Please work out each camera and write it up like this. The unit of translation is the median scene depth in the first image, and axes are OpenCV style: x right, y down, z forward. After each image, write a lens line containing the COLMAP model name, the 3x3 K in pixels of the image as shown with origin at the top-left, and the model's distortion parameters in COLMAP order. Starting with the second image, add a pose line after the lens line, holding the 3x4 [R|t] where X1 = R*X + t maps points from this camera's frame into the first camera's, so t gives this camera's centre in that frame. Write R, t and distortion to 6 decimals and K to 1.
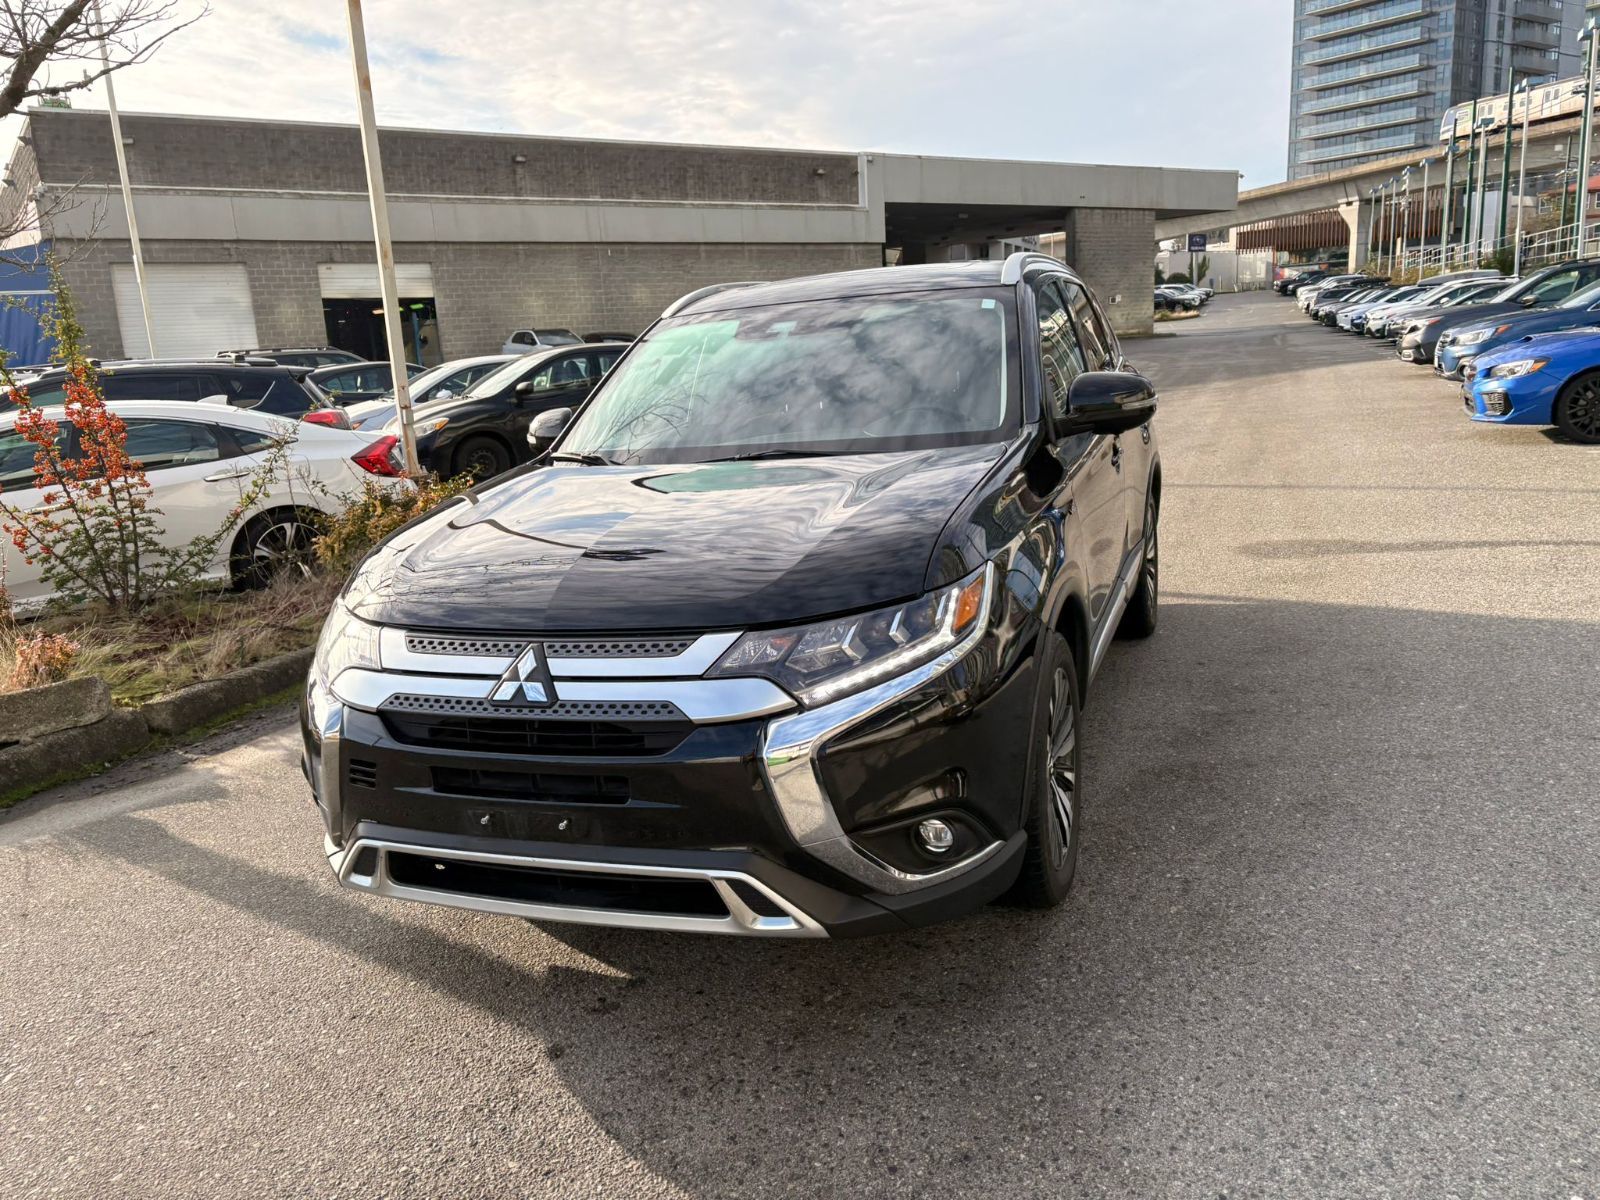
lens RADIAL K [[1208.3, 0, 798.8], [0, 1208.3, 585.1], [0, 0, 1]] dist [0.049426, -0.044967]
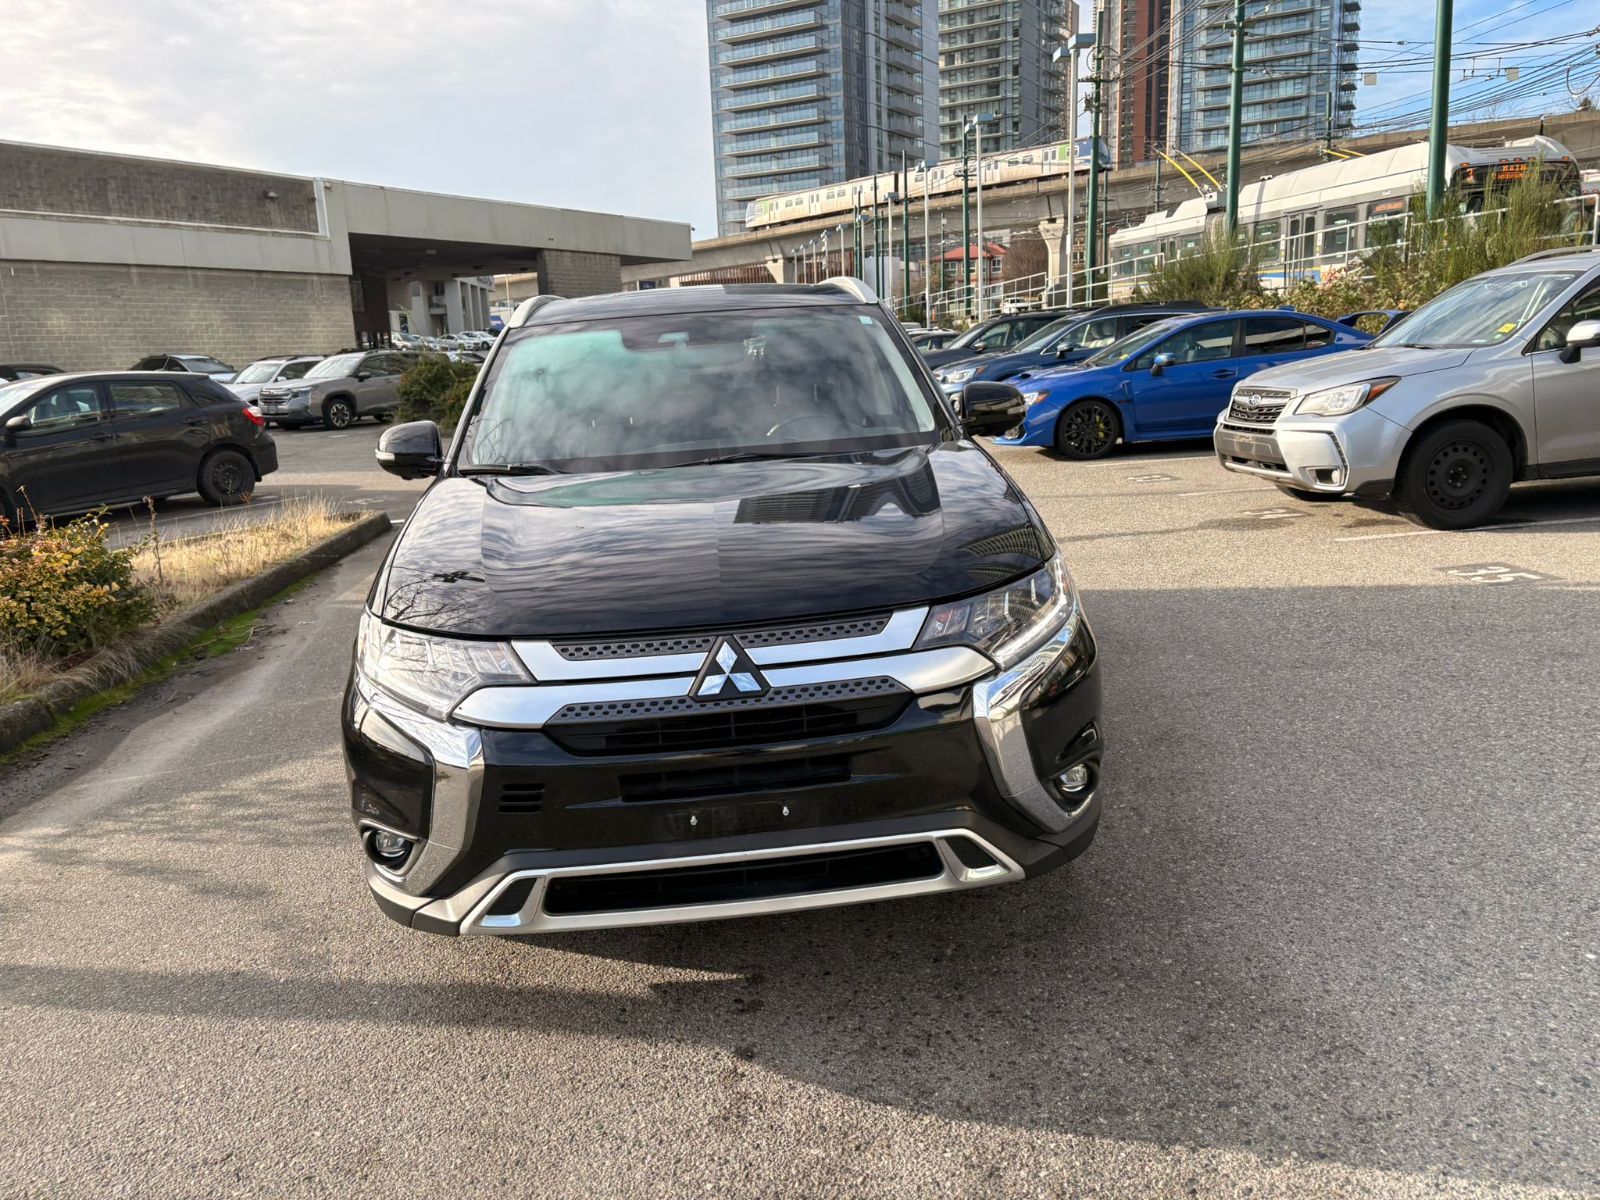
lens RADIAL K [[1208.3, 0, 801.4], [0, 1208.3, 591.9], [0, 0, 1]] dist [0.049426, -0.044967]
pose [[0.904897, -0.068661, 0.420057, -0.163831], [0.080087, 0.996742, -0.009602, 0.007498], [-0.418029, 0.042330, 0.907447, 0.022038]]
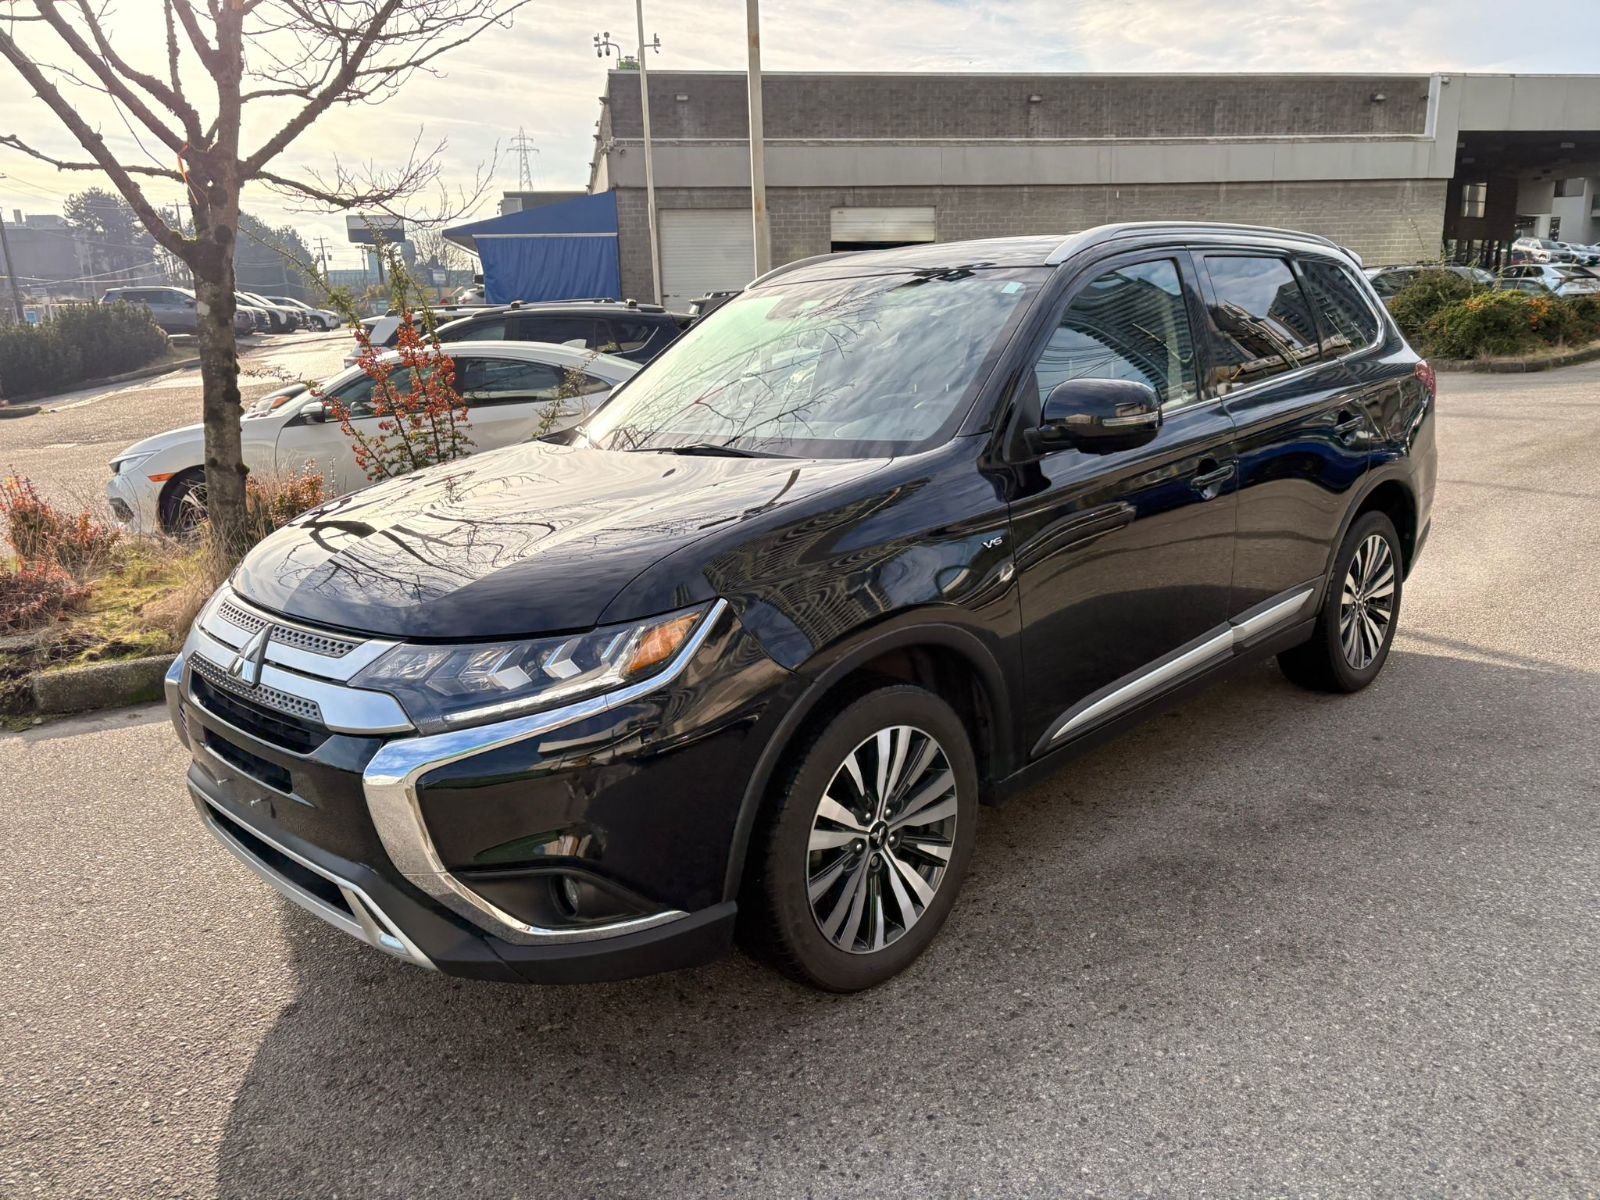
lens RADIAL K [[1208.3, 0, 794.1], [0, 1208.3, 594.8], [0, 0, 1]] dist [0.049426, -0.044967]
pose [[0.908999, 0.126225, -0.397226, 0.170351], [-0.105248, 0.991668, 0.074274, -0.028609], [0.403292, -0.025708, 0.914710, 0.066383]]
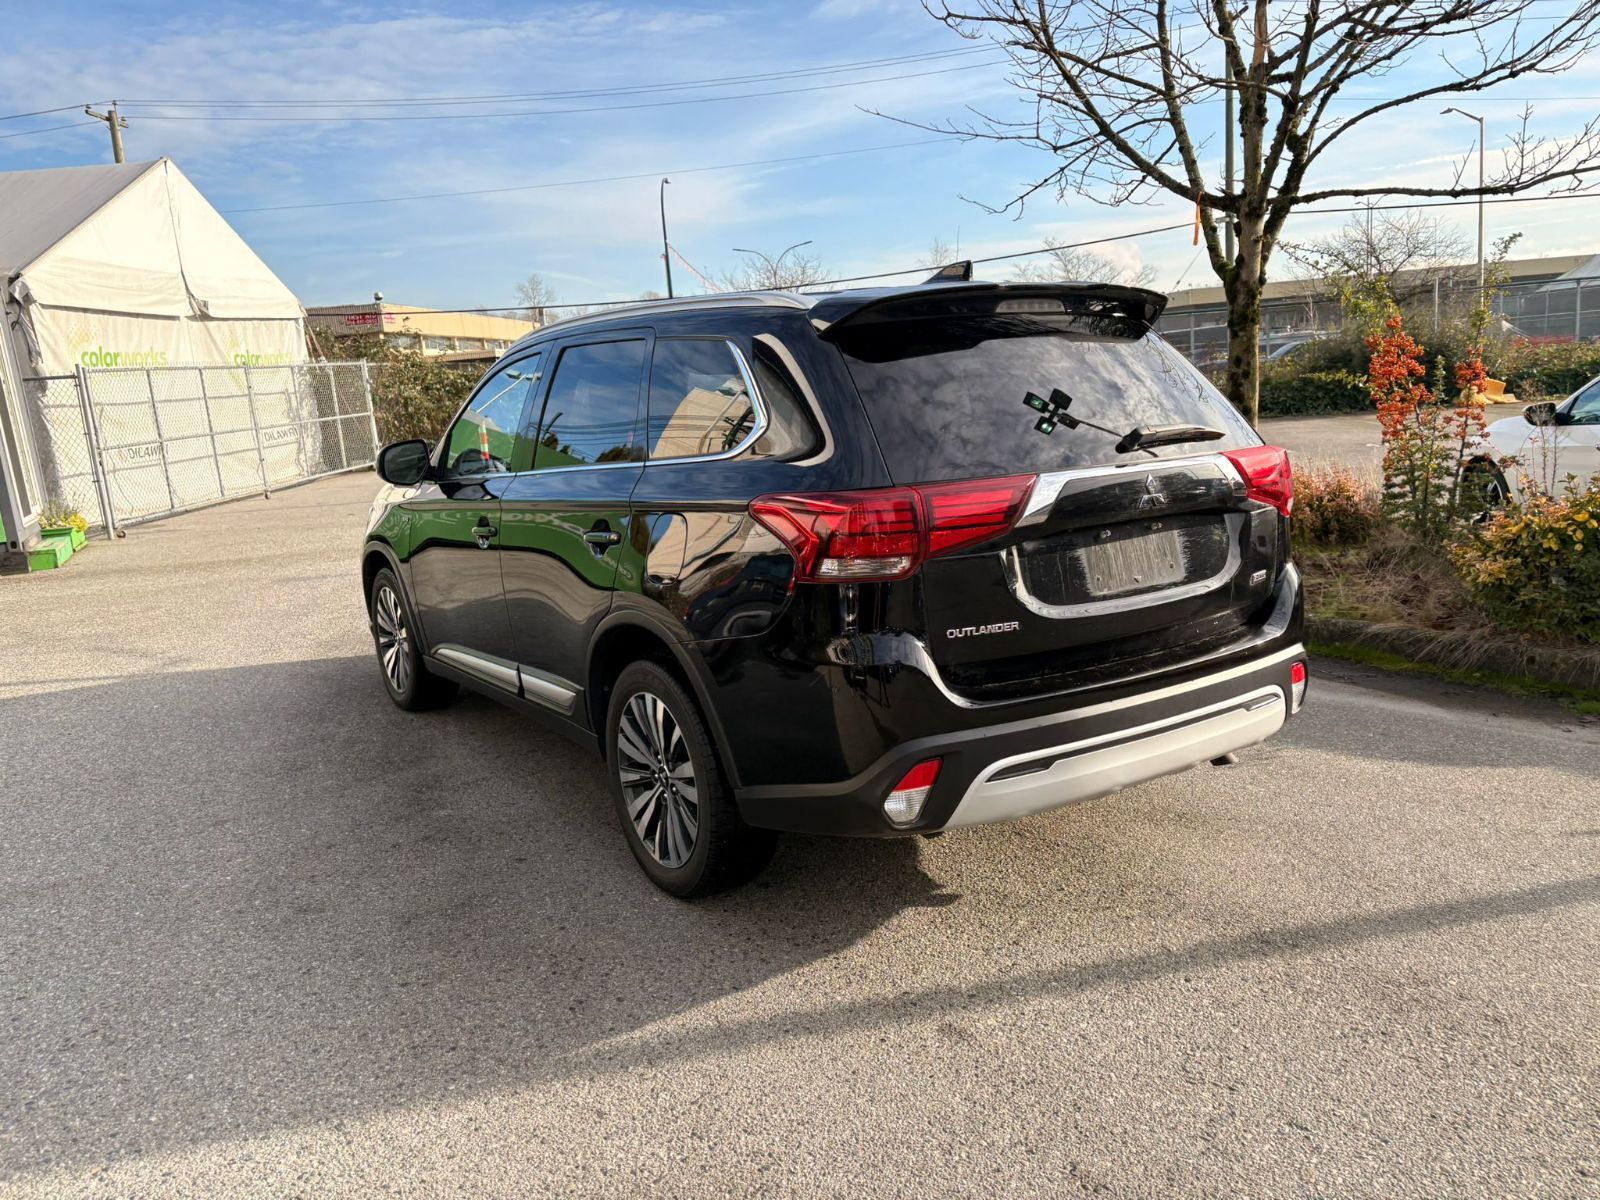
lens RADIAL K [[1208.3, 0, 794.1], [0, 1208.3, 570.8], [0, 0, 1]] dist [0.049426, -0.044967]
pose [[-0.585773, 0.232800, -0.776321, 0.455159], [-0.058847, 0.943114, 0.327220, -0.211828], [0.808336, 0.237361, -0.538751, 0.881992]]
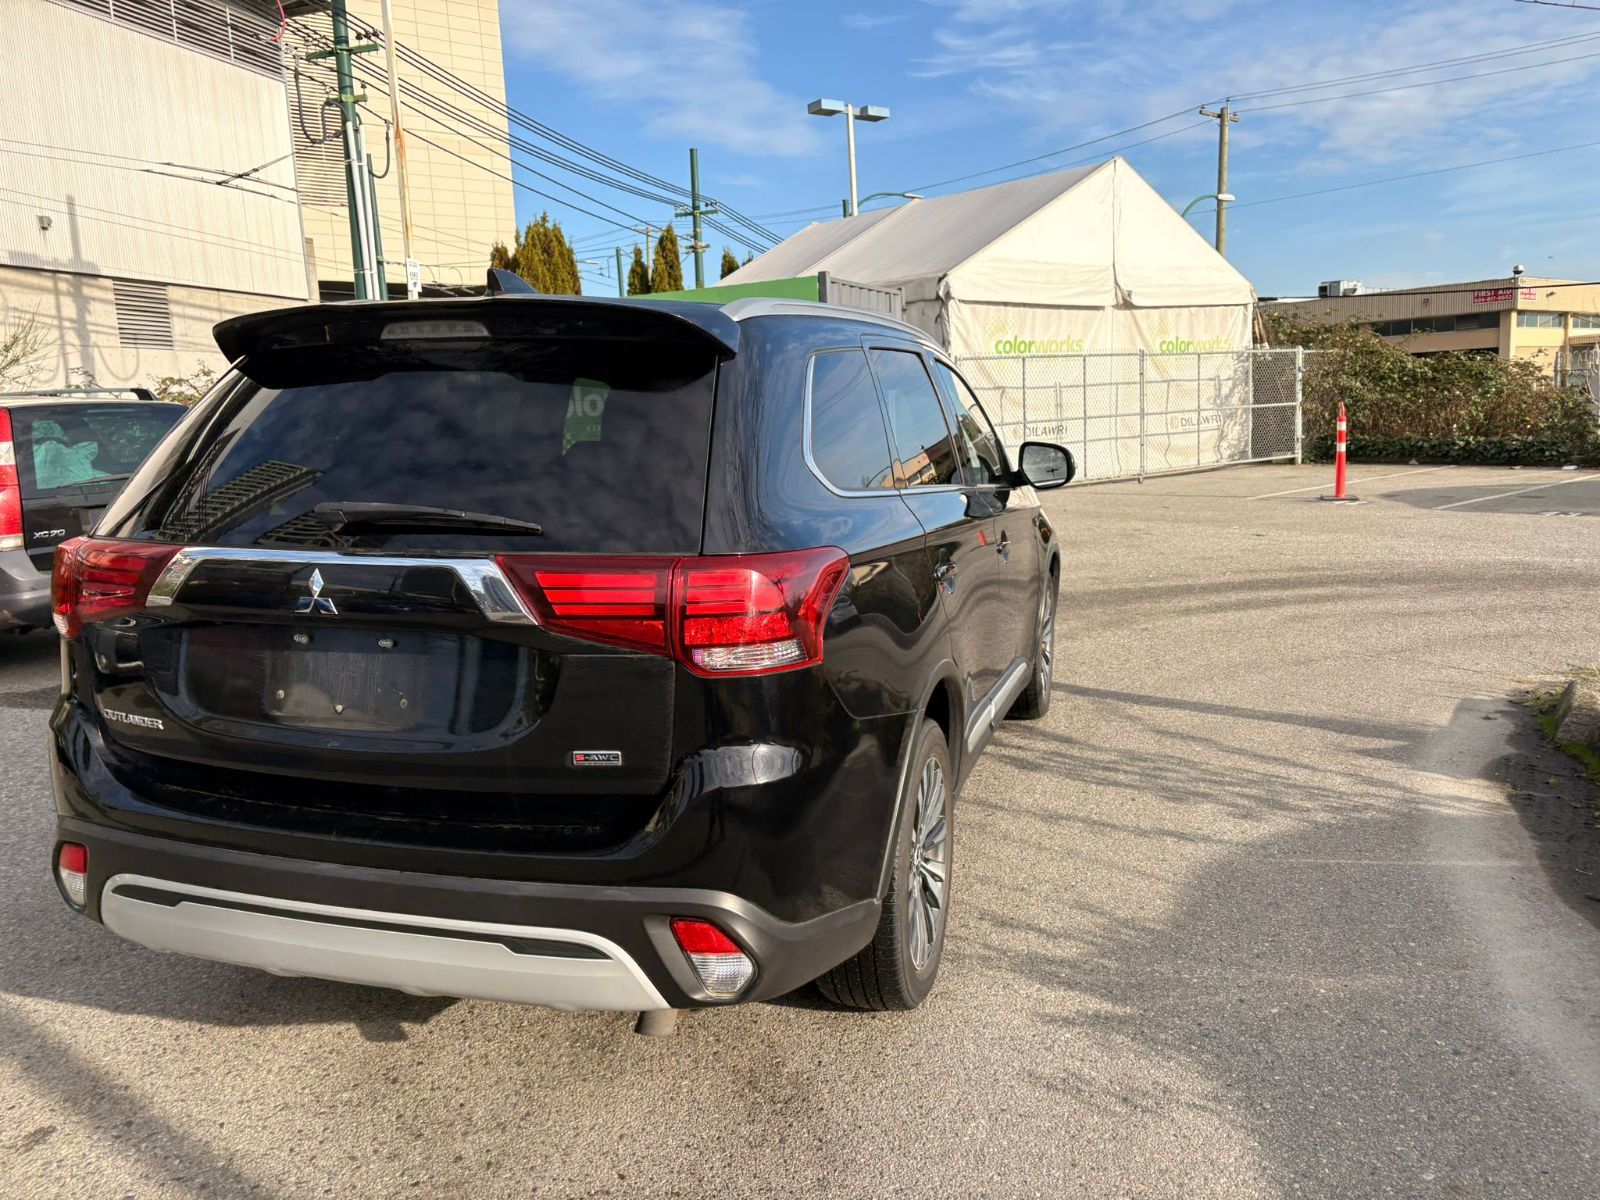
lens RADIAL K [[1208.3, 0, 798.6], [0, 1208.3, 571.9], [0, 0, 1]] dist [0.049426, -0.044967]
pose [[-0.994105, 0.099450, -0.043193, 0.036796], [0.079463, 0.939290, 0.333796, -0.205828], [0.073767, 0.328396, -0.941655, 1.014127]]
